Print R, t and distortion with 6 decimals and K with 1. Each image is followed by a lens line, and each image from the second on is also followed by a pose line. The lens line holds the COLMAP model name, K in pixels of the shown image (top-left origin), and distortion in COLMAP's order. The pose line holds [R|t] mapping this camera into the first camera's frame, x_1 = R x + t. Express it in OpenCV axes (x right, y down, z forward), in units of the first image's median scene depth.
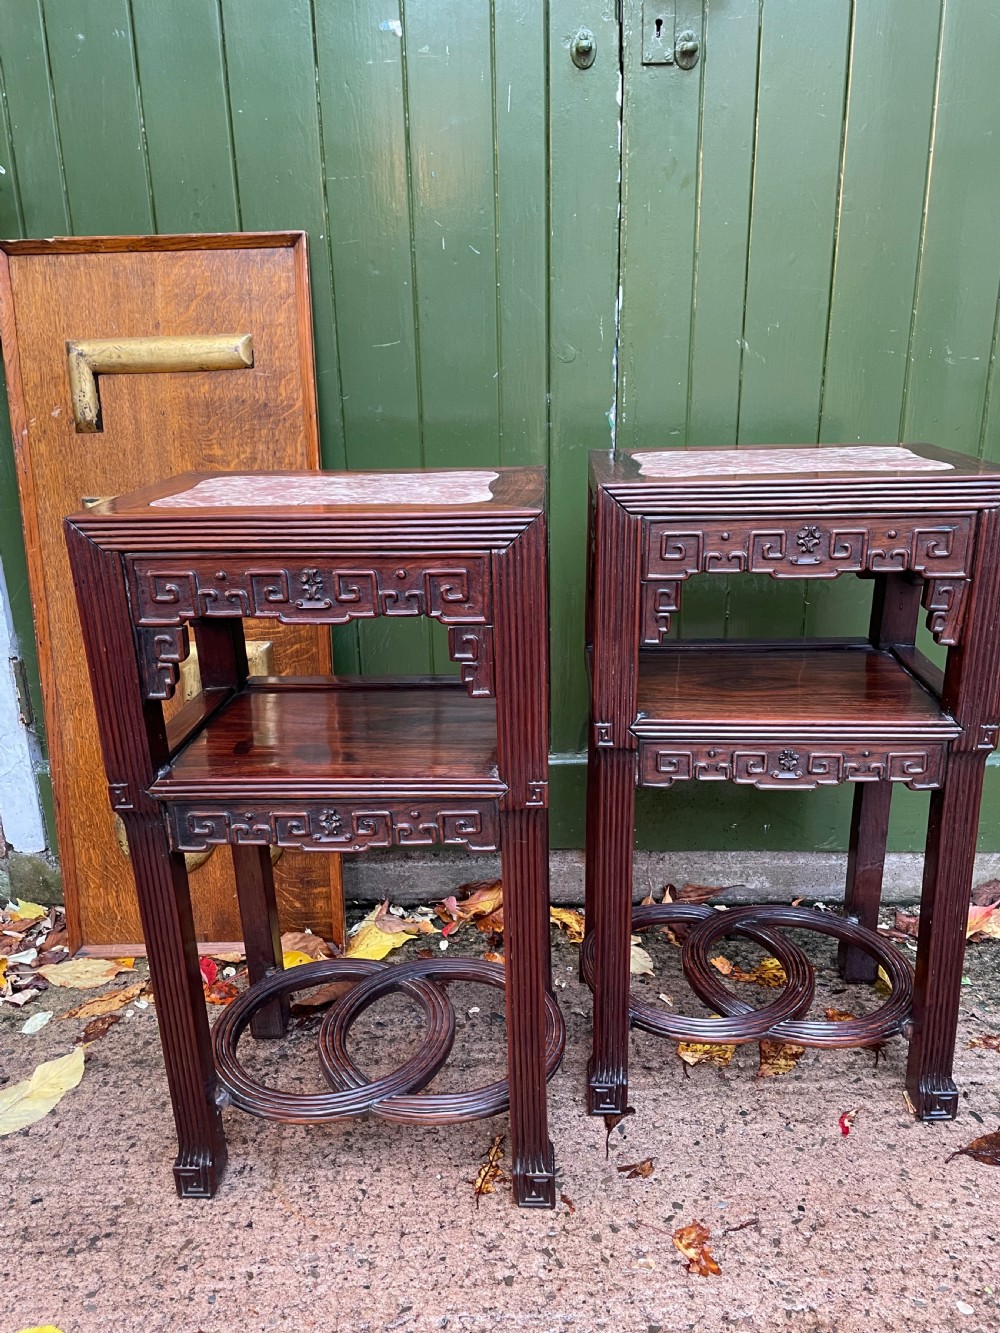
lens RADIAL K [[1015.4, 0, 494.8], [0, 1015.4, 662.2], [0, 0, 1]] dist [0.084418, -0.118131]
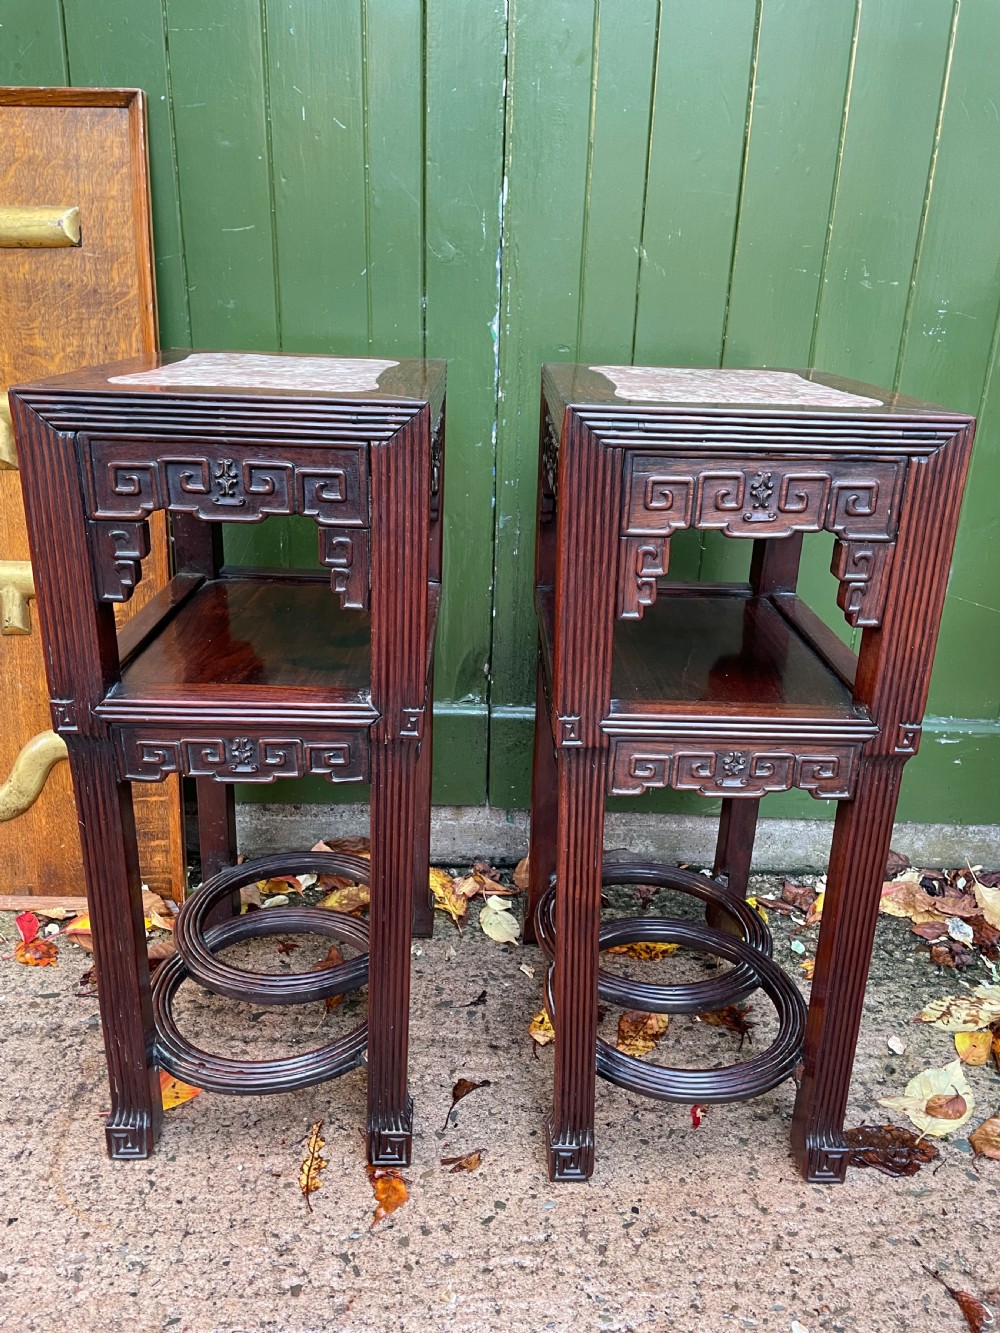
lens RADIAL K [[1015.4, 0, 502.5], [0, 1015.4, 657.3], [0, 0, 1]] dist [0.084418, -0.118131]
pose [[0.998264, 0.037997, 0.044999, 0.106032], [-0.040012, 0.998196, 0.044767, 0.007586], [-0.043217, -0.046489, 0.997983, 0.107774]]
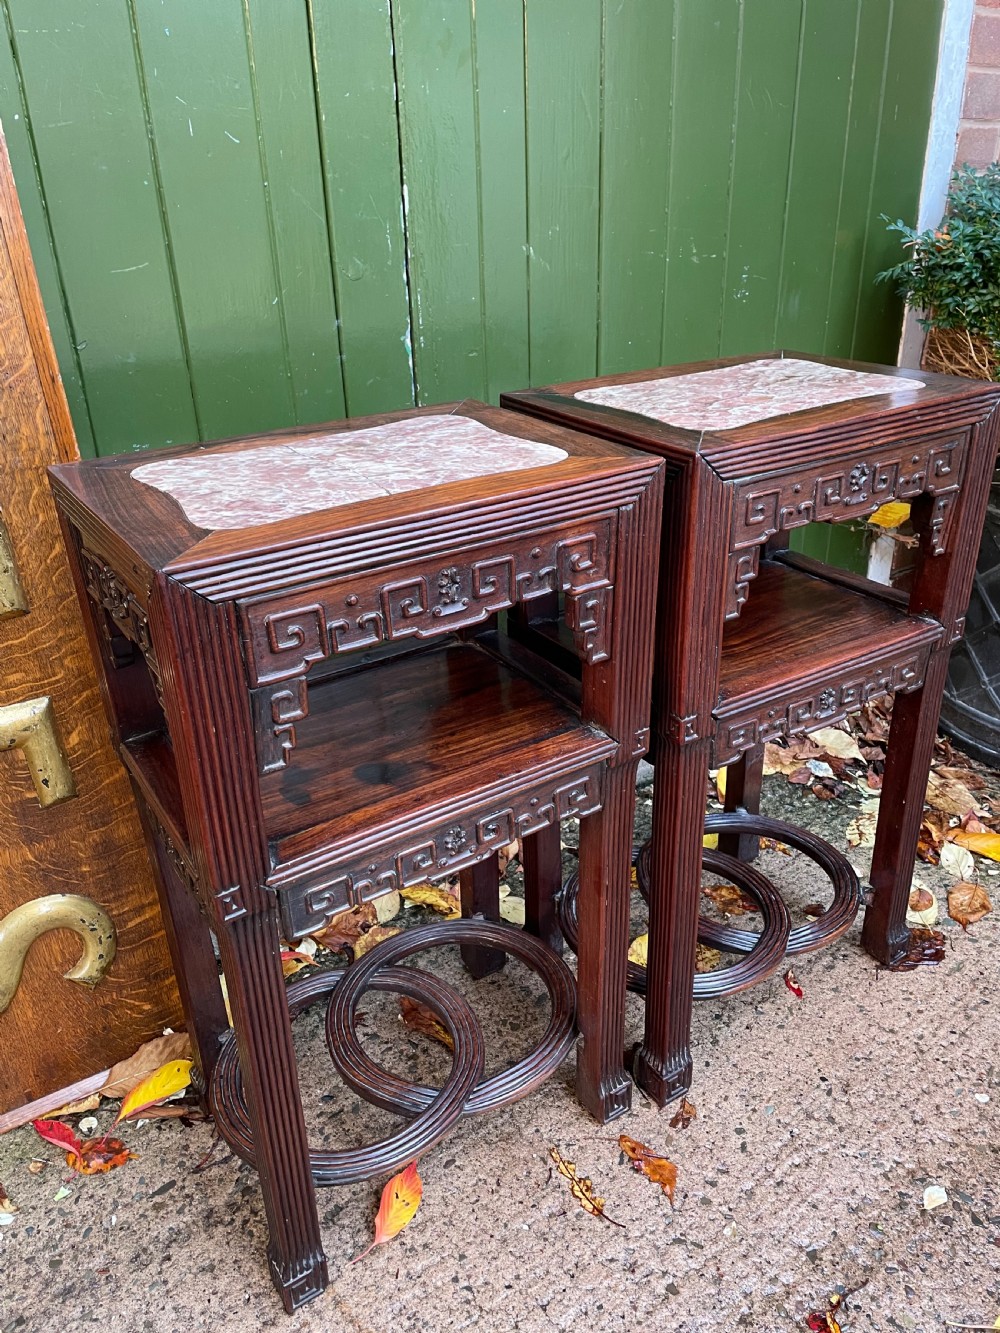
lens RADIAL K [[1015.4, 0, 505.2], [0, 1015.4, 660.9], [0, 0, 1]] dist [0.084418, -0.118131]
pose [[0.824638, -0.246837, 0.508963, -0.373723], [0.183165, 0.967812, 0.172601, -0.131020], [-0.535185, -0.049110, 0.843306, 0.245756]]
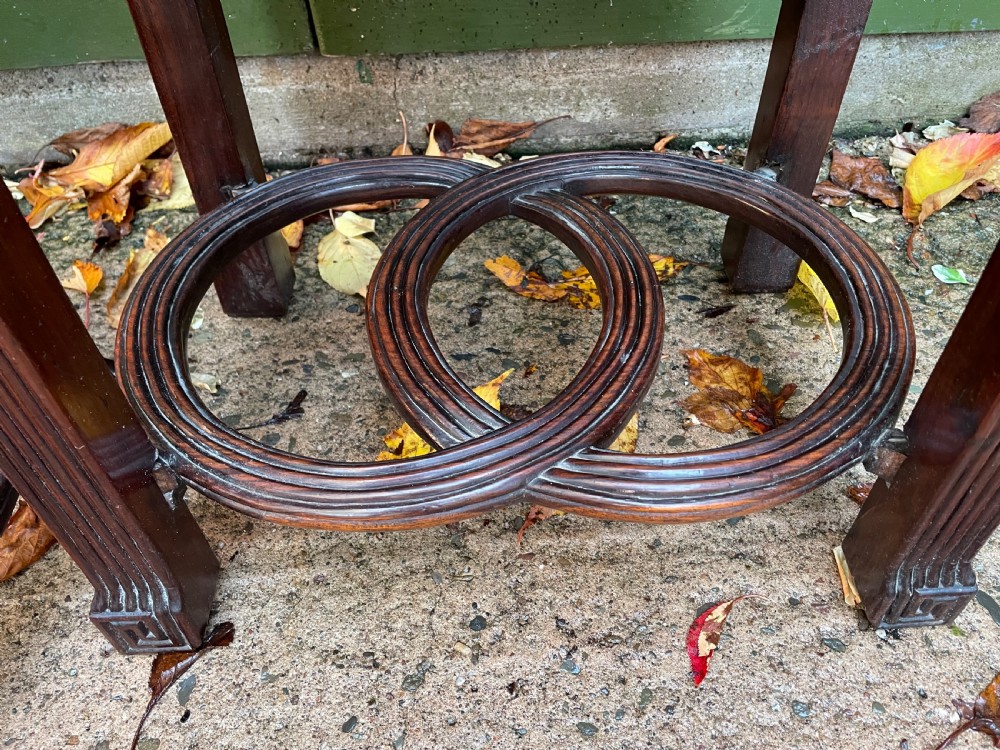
lens RADIAL K [[763.7, 0, 503.0], [0, 763.7, 376.9], [0, 0, 1]] dist [0.079385, -0.113831]
pose [[0.998062, -0.051537, 0.034878, 0.241700], [0.027968, 0.872163, 0.488416, 0.178402], [-0.055591, -0.486494, 0.871914, 0.745851]]
